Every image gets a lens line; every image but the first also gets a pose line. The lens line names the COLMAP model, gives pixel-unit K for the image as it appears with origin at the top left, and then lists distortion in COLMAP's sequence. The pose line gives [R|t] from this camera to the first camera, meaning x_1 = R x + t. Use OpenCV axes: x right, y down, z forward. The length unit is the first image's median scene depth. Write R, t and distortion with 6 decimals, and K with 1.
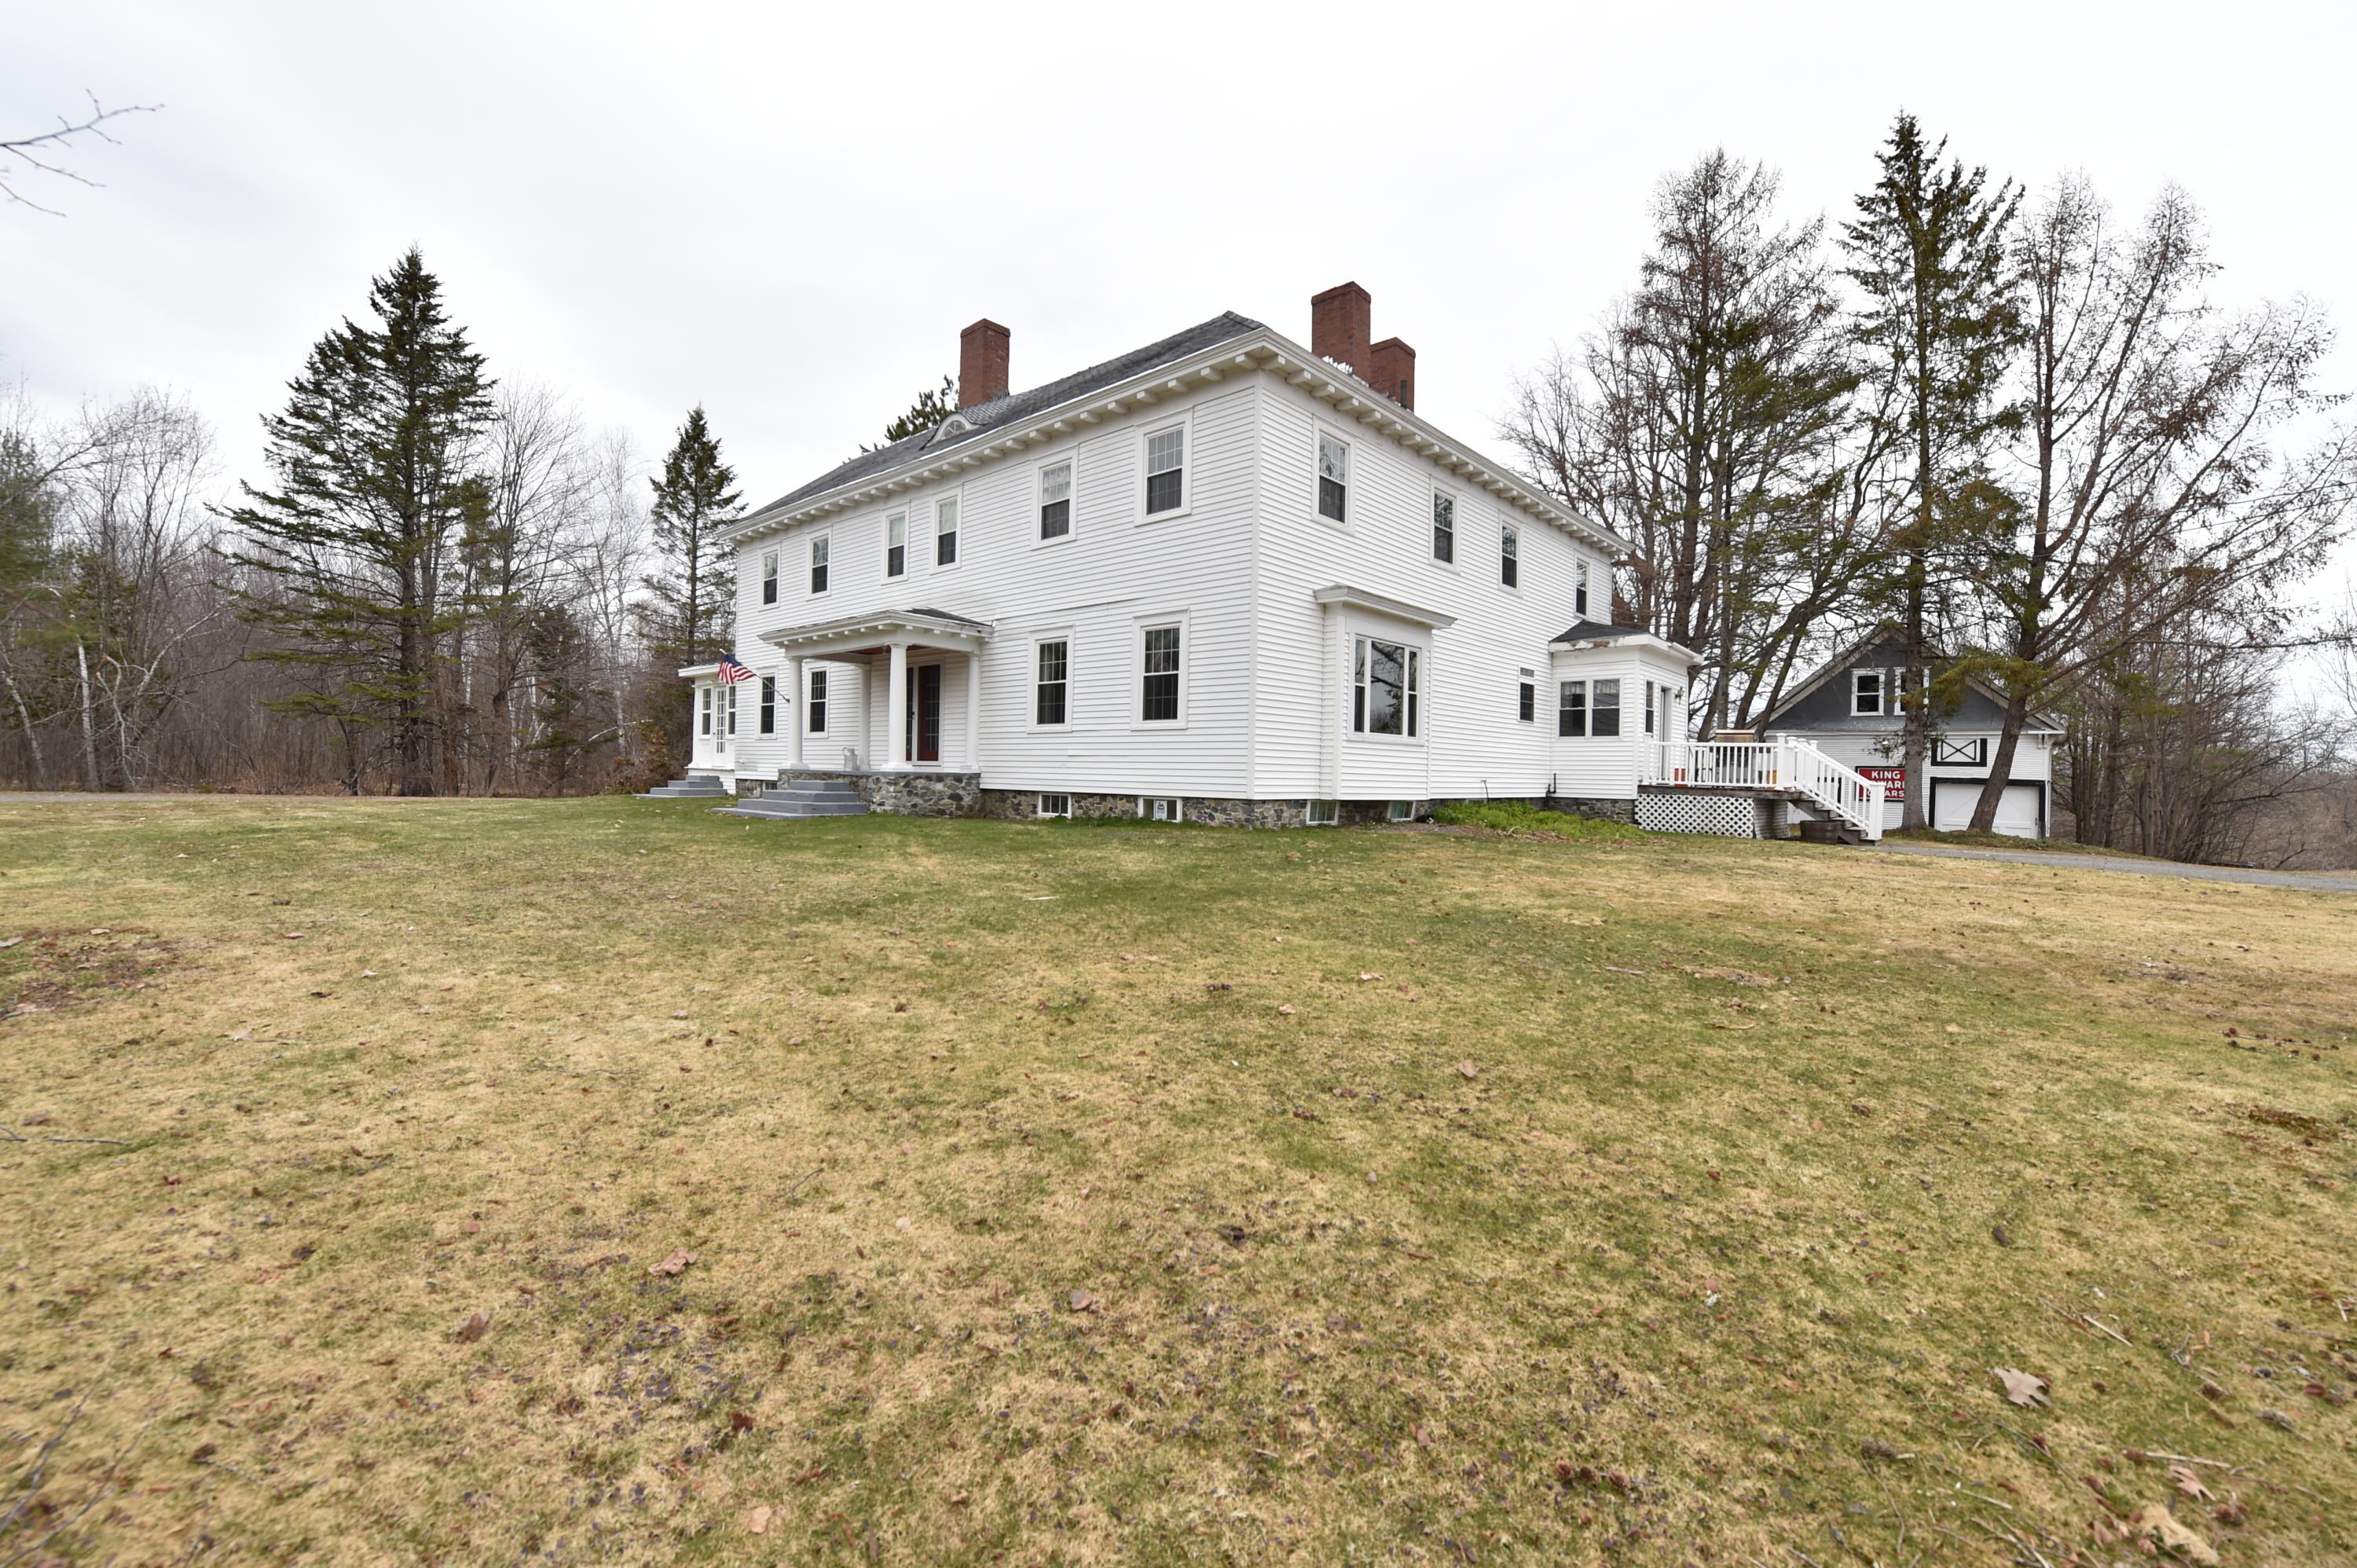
lens RADIAL K [[980.6, 0, 1178.5], [0, 980.6, 781.2], [0, 0, 1]] dist [-0.016051, -0.001621]
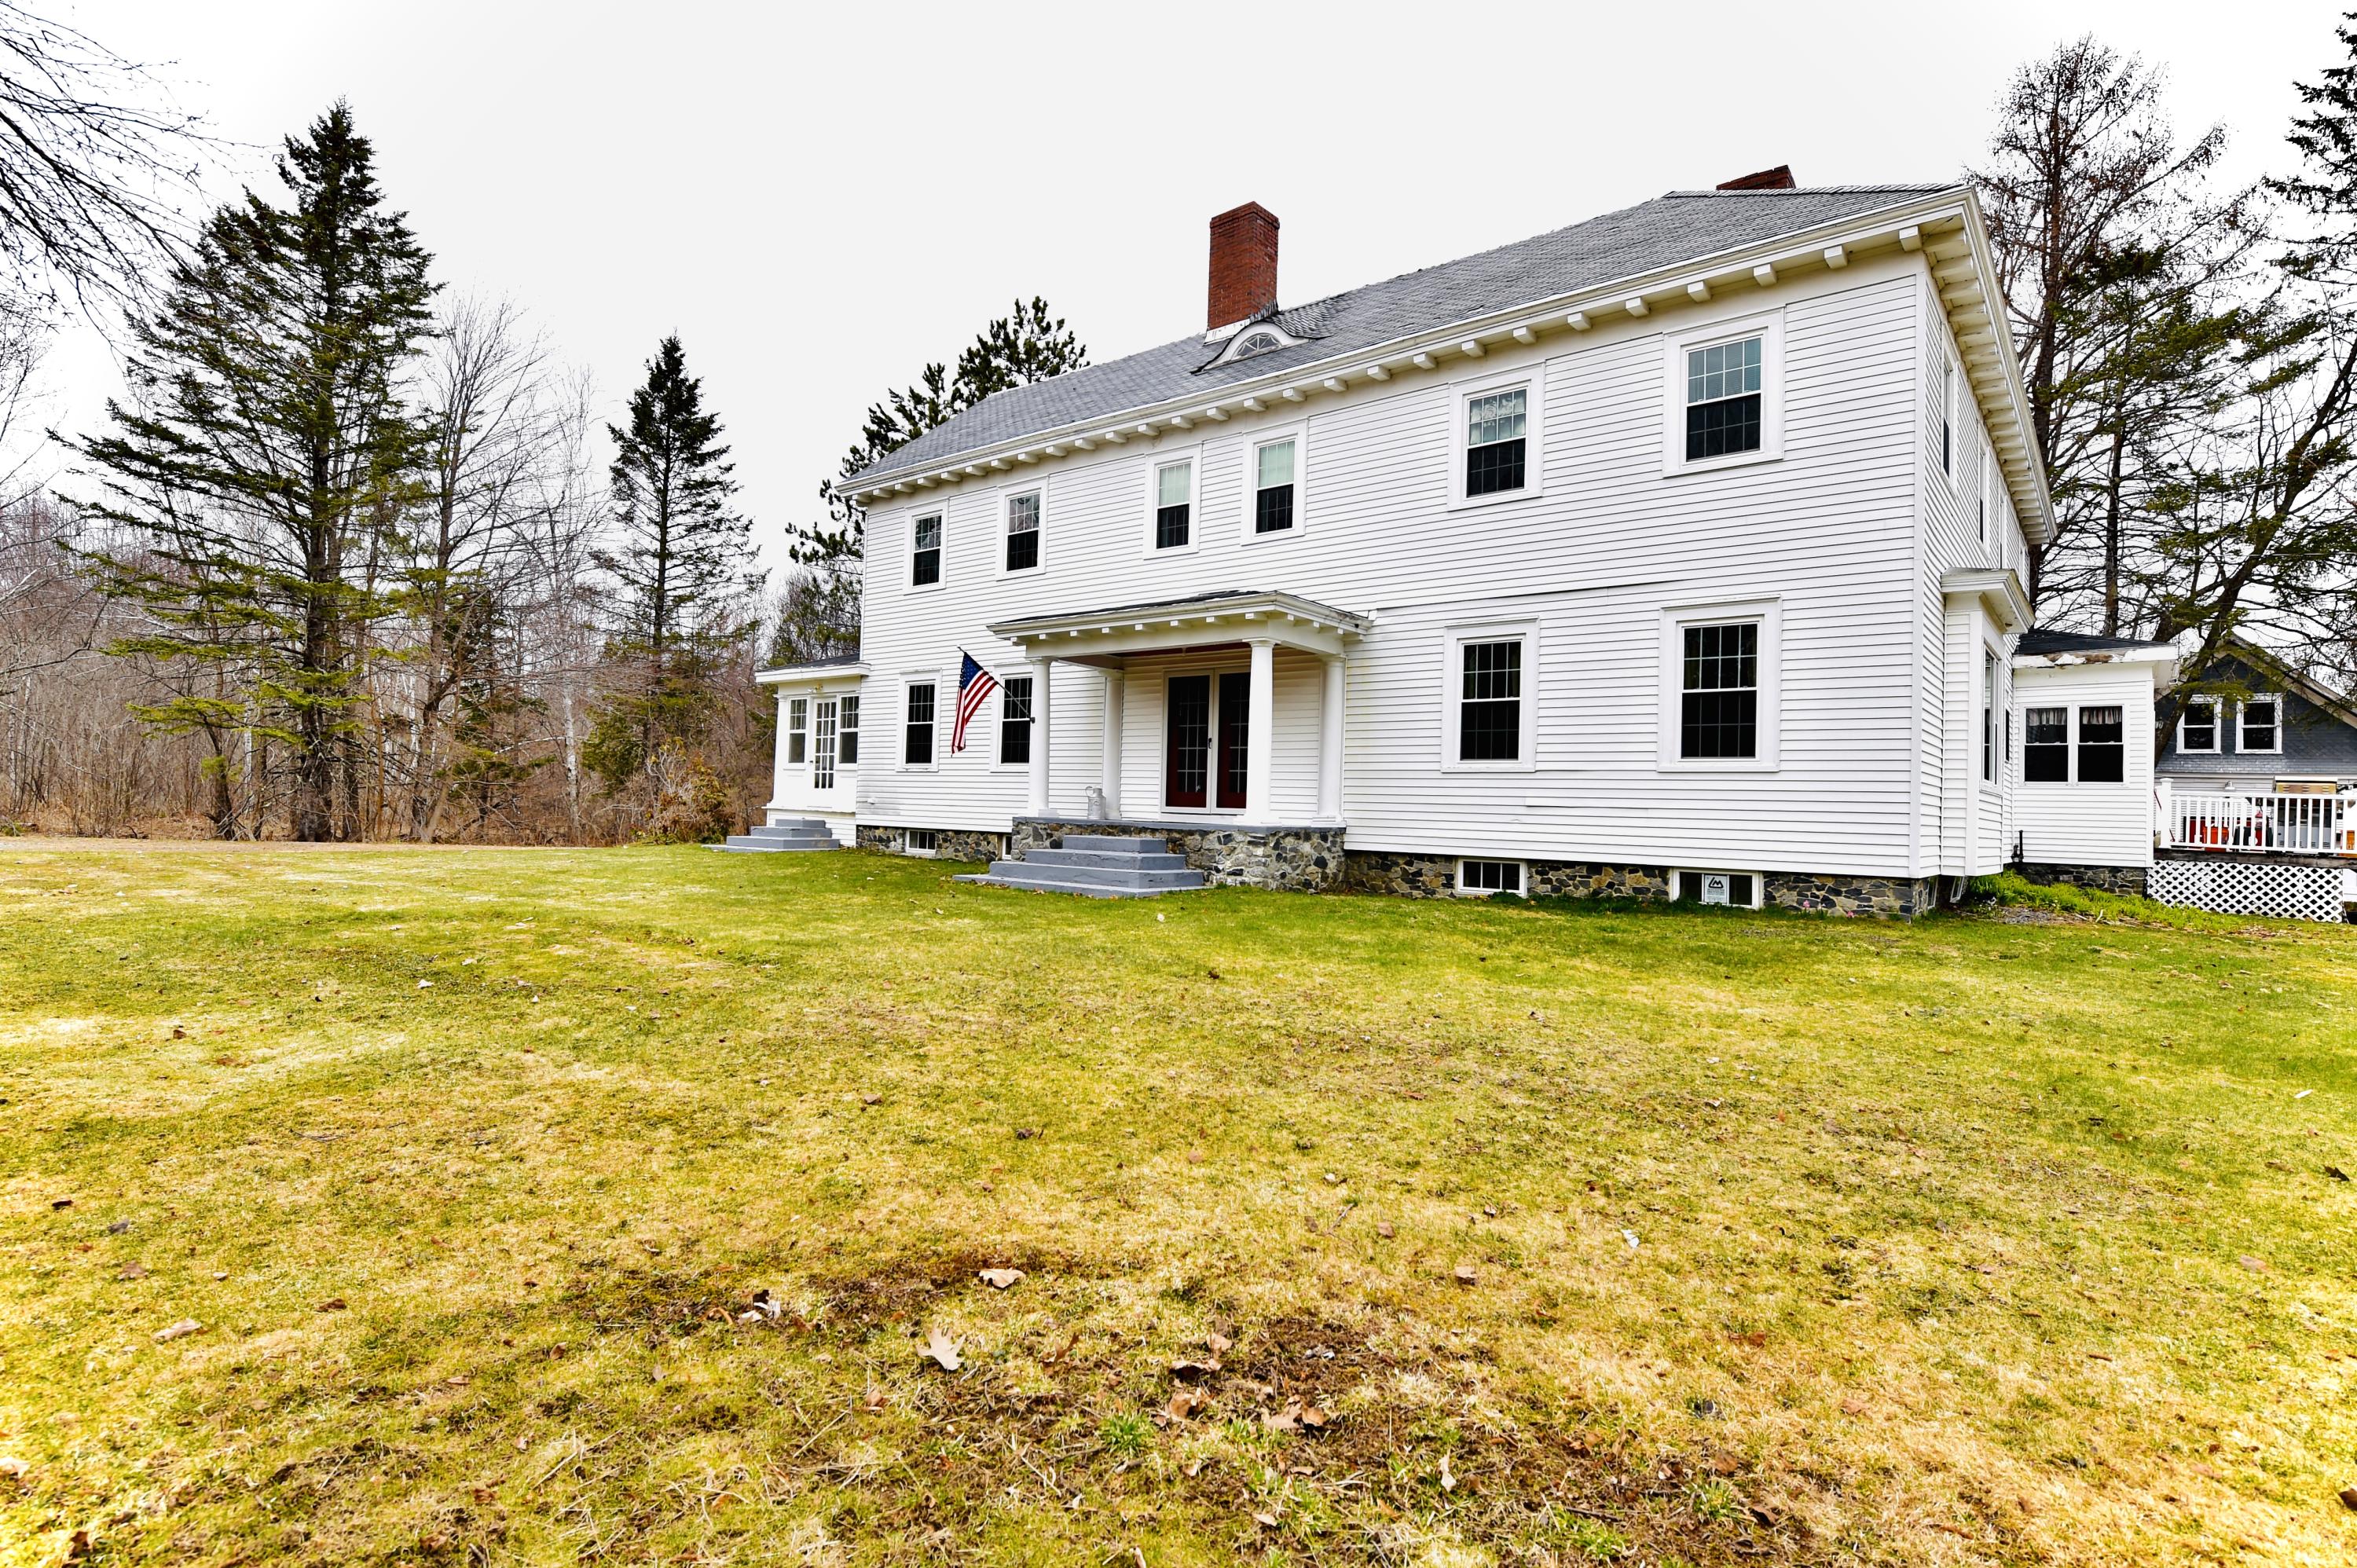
lens RADIAL K [[1184.4, 0, 1184.7], [0, 1184.4, 783.3], [0, 0, 1]] dist [-0.013563, 0.004919]
pose [[0.998892, 0.010905, 0.045779, -0.282728], [-0.009577, 0.999530, -0.029129, -0.011366], [-0.046075, 0.028658, 0.998527, 0.128178]]
